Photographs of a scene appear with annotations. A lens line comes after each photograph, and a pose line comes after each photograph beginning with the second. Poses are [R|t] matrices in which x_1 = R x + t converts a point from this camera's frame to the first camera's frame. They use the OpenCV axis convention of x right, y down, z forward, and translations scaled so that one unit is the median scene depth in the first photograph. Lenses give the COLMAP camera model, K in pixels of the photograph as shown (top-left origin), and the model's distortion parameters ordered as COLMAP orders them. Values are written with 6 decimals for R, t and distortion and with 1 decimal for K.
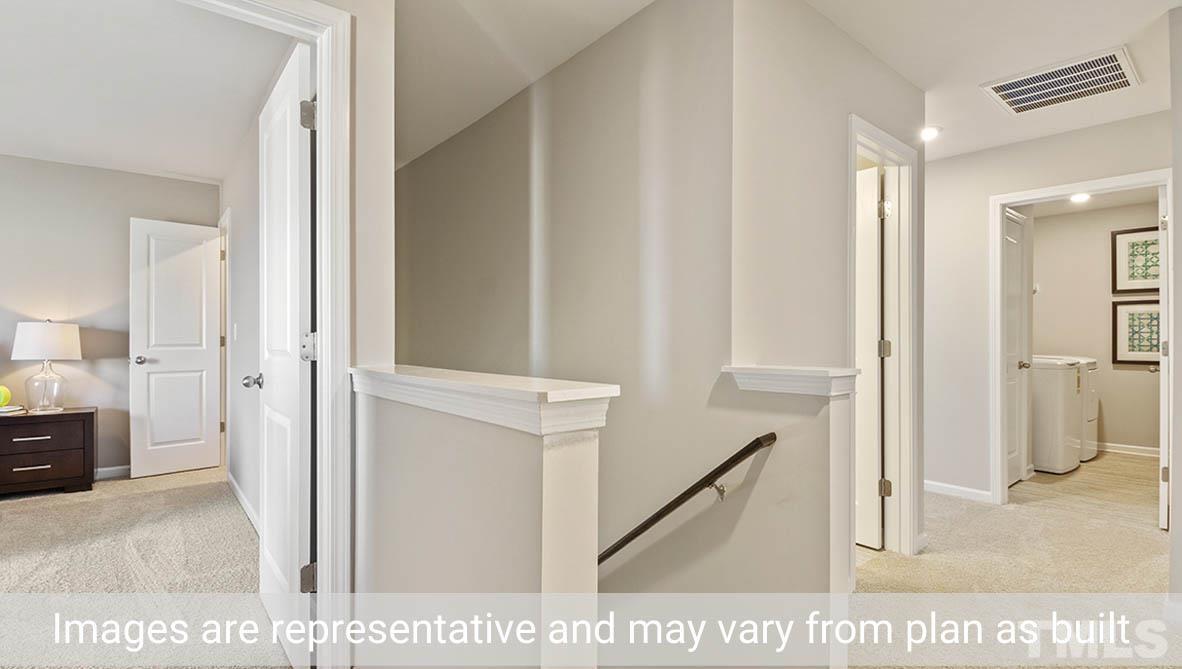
lens RADIAL K [[558.1, 0, 599.0], [0, 558.1, 337.7], [0, 0, 1]] dist [0.003160, -0.006446]
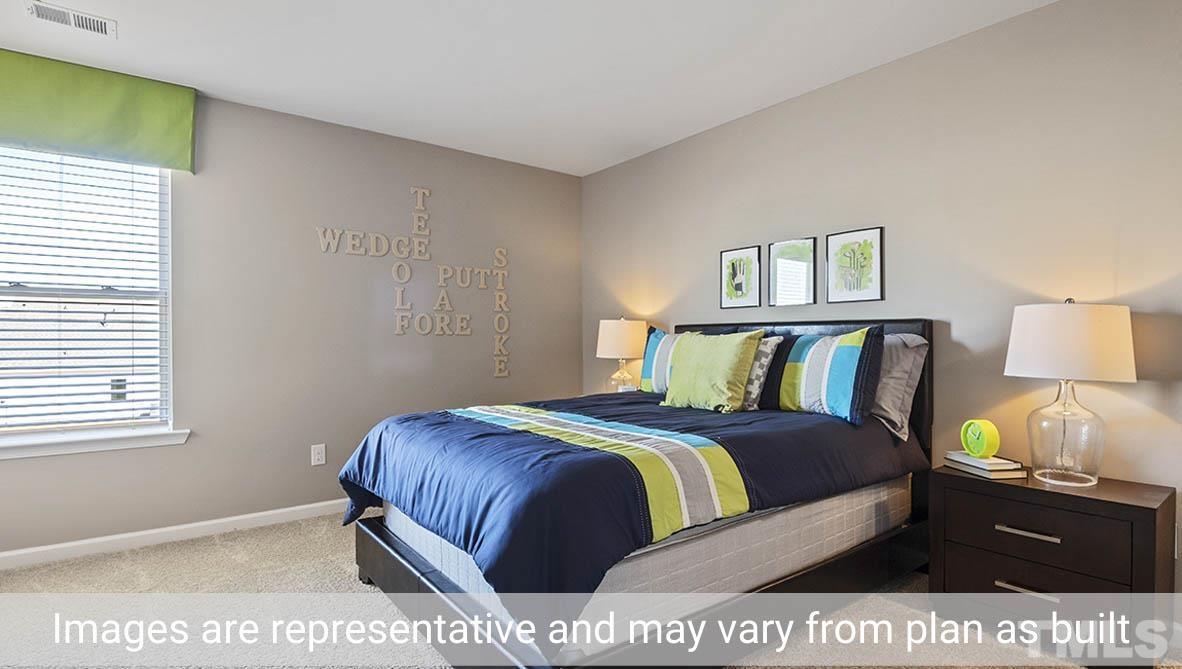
lens RADIAL K [[579.5, 0, 593.6], [0, 579.5, 339.5], [0, 0, 1]] dist [-0.011497, 0.000801]
pose [[-0.044002, -0.000428, -0.999031, -0.447814], [0.000499, 1.000000, -0.000450, 0.004417], [0.999031, -0.000518, -0.044002, 0.588628]]
